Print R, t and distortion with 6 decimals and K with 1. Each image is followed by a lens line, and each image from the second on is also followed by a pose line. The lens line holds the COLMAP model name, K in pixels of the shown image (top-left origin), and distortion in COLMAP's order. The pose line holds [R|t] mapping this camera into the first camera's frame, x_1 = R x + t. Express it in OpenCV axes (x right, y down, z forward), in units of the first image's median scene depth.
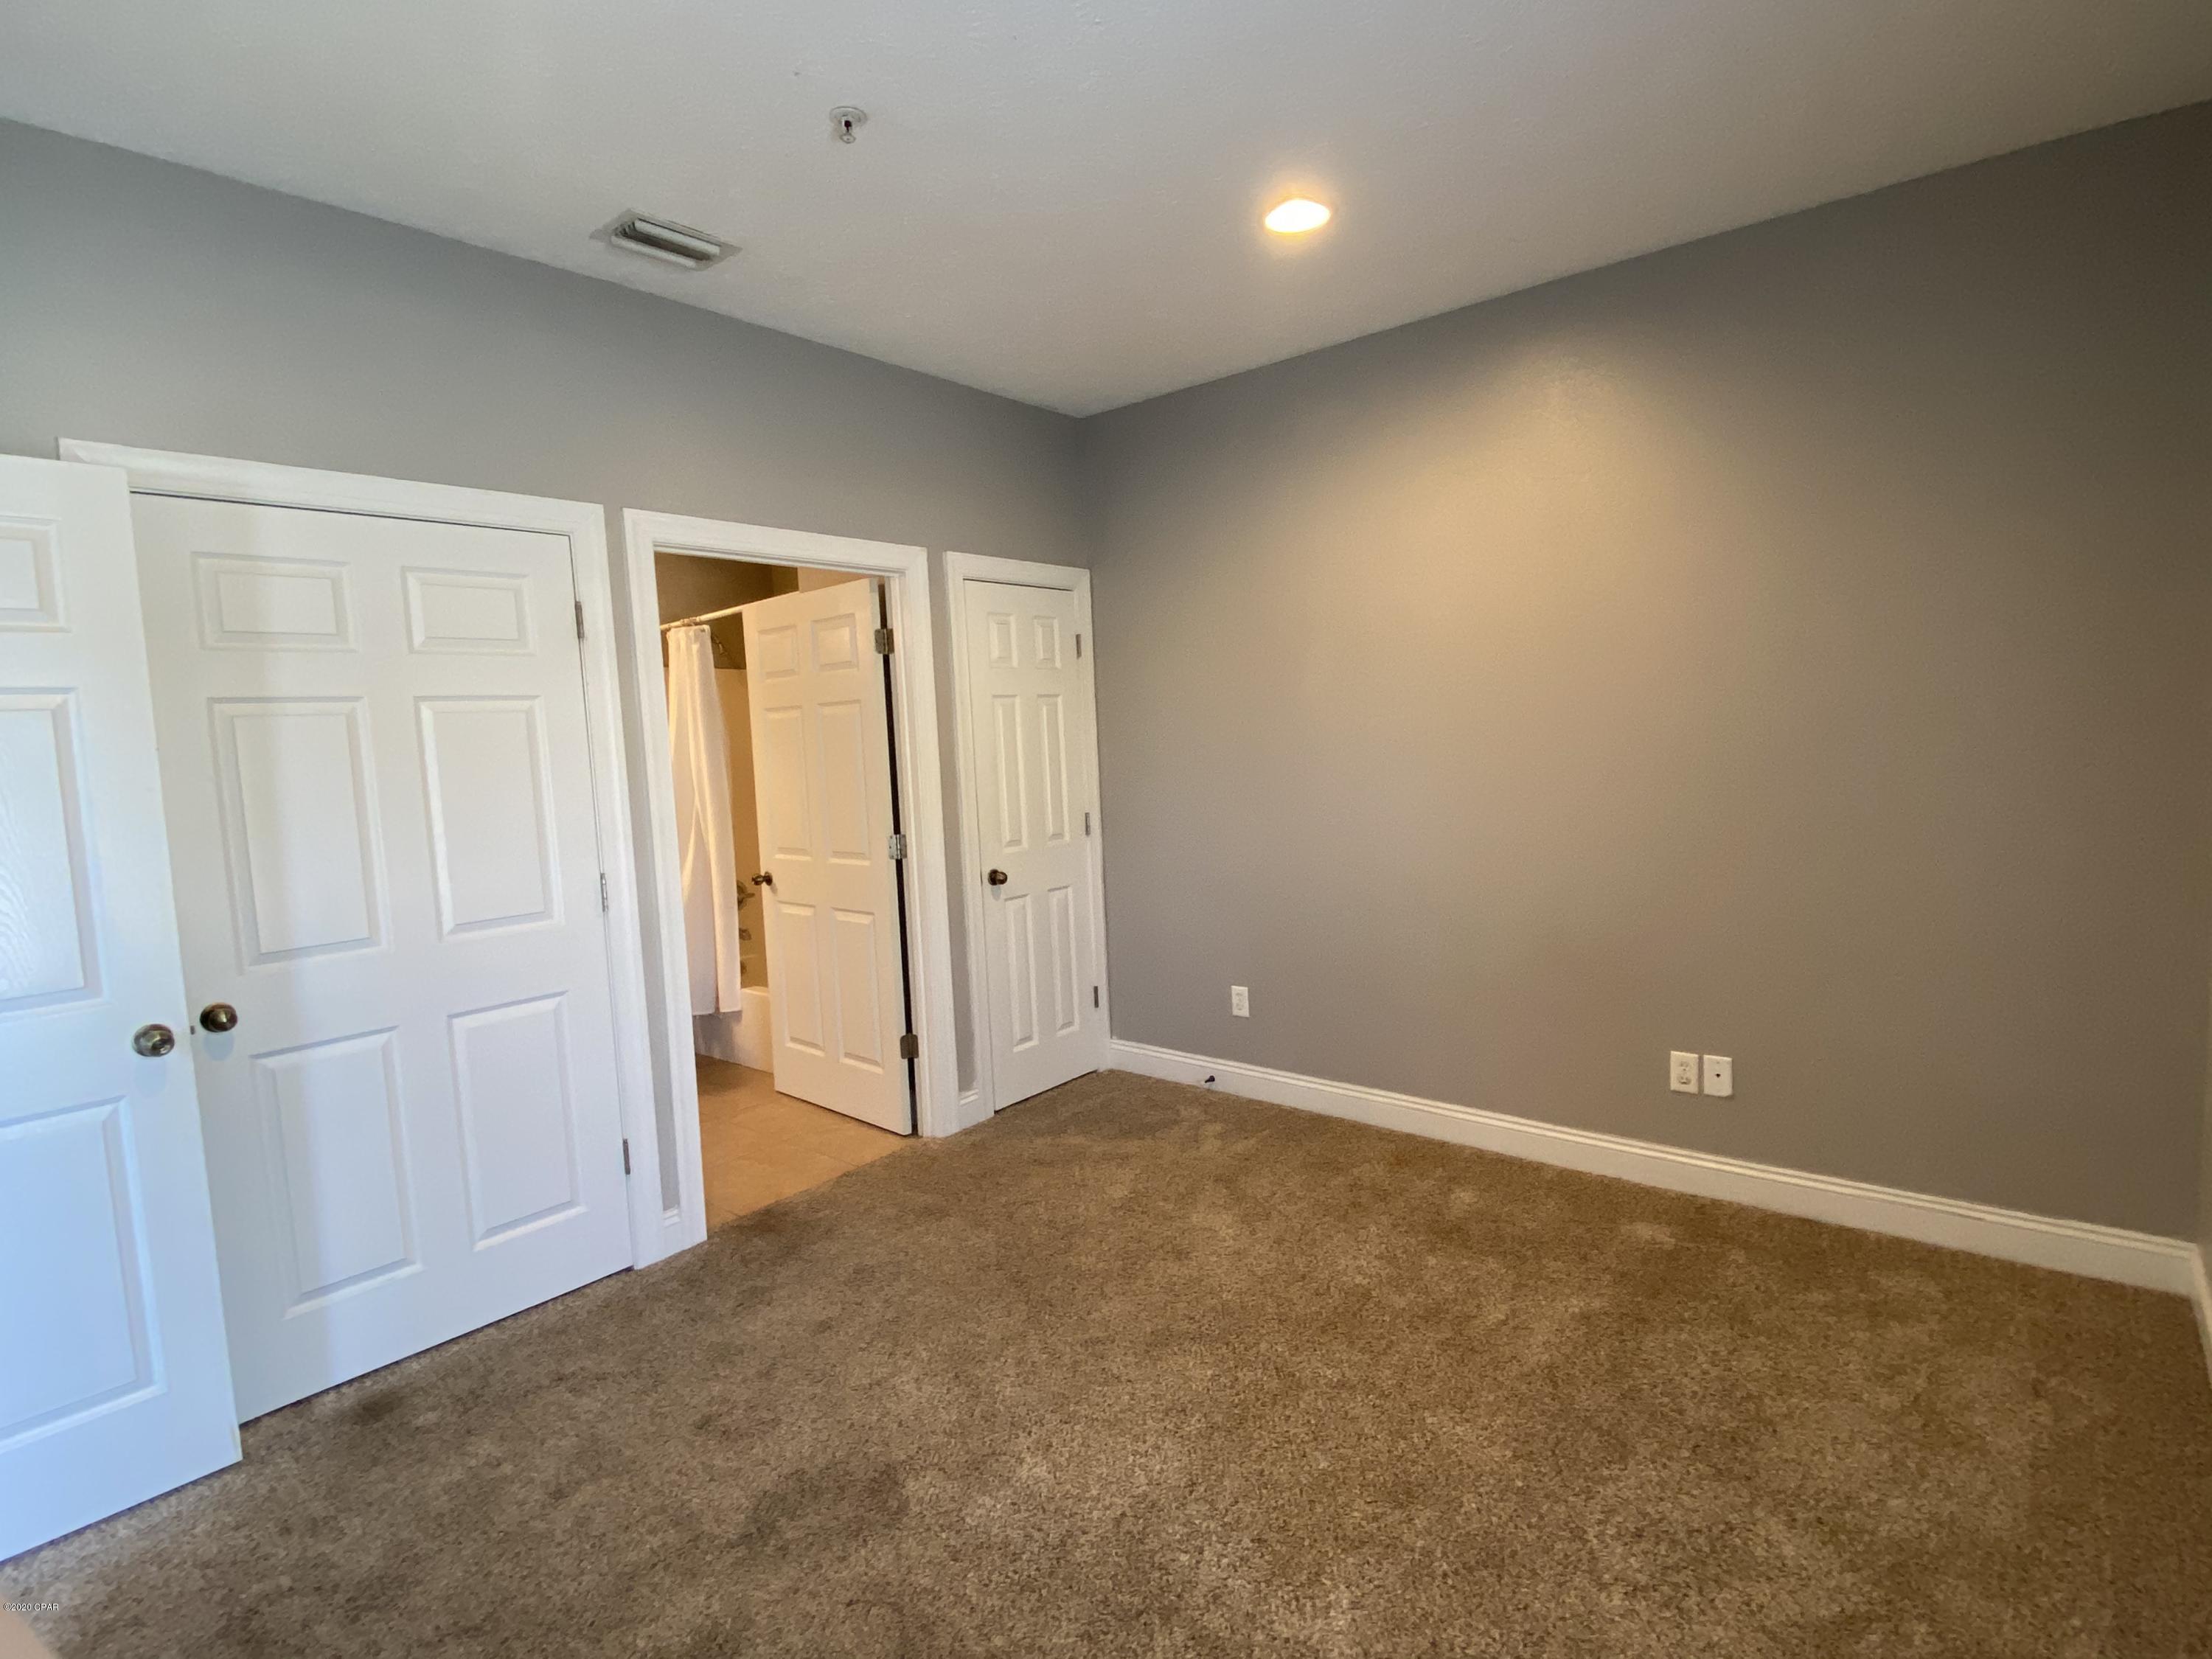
lens RADIAL K [[1097.8, 0, 1106.0], [0, 1097.8, 829.5], [0, 0, 1]] dist [0.034707, -0.042018]
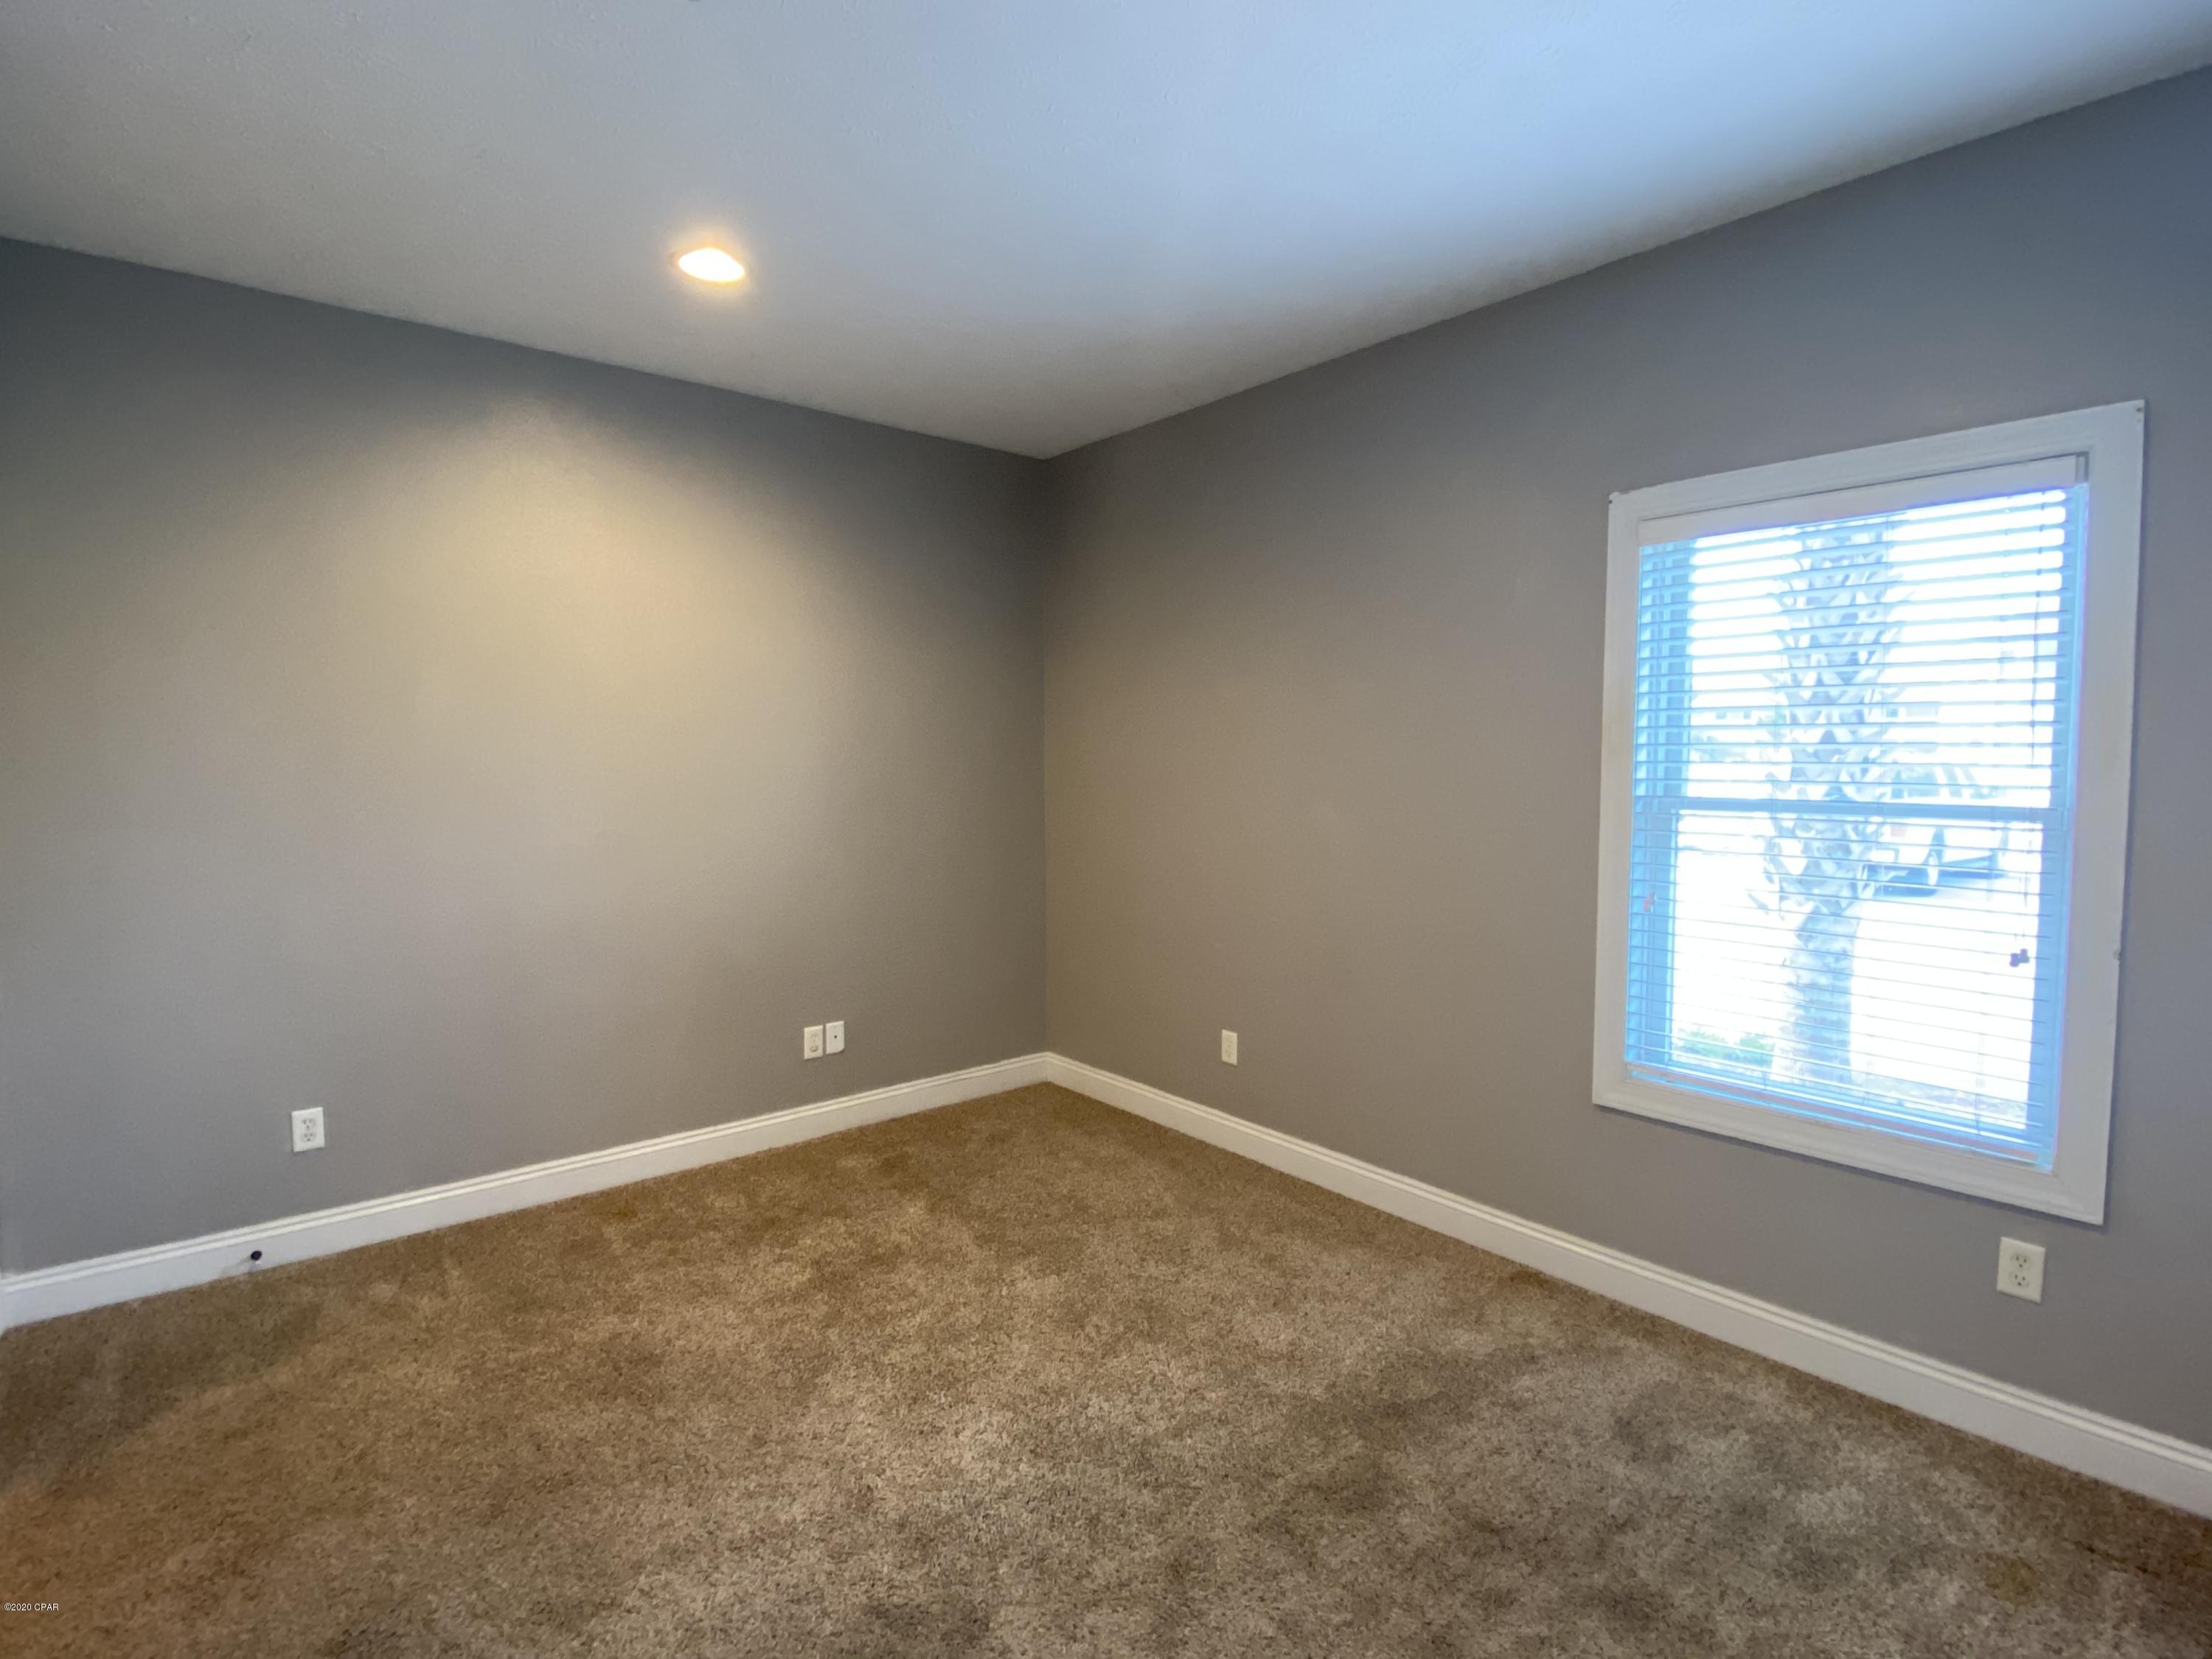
lens RADIAL K [[1097.8, 0, 1106.0], [0, 1097.8, 829.5], [0, 0, 1]] dist [0.034707, -0.042018]
pose [[0.172277, -0.025050, 0.984730, -0.668746], [0.083282, 0.996468, 0.010779, -0.010882], [-0.981522, 0.080153, 0.173755, 0.429034]]
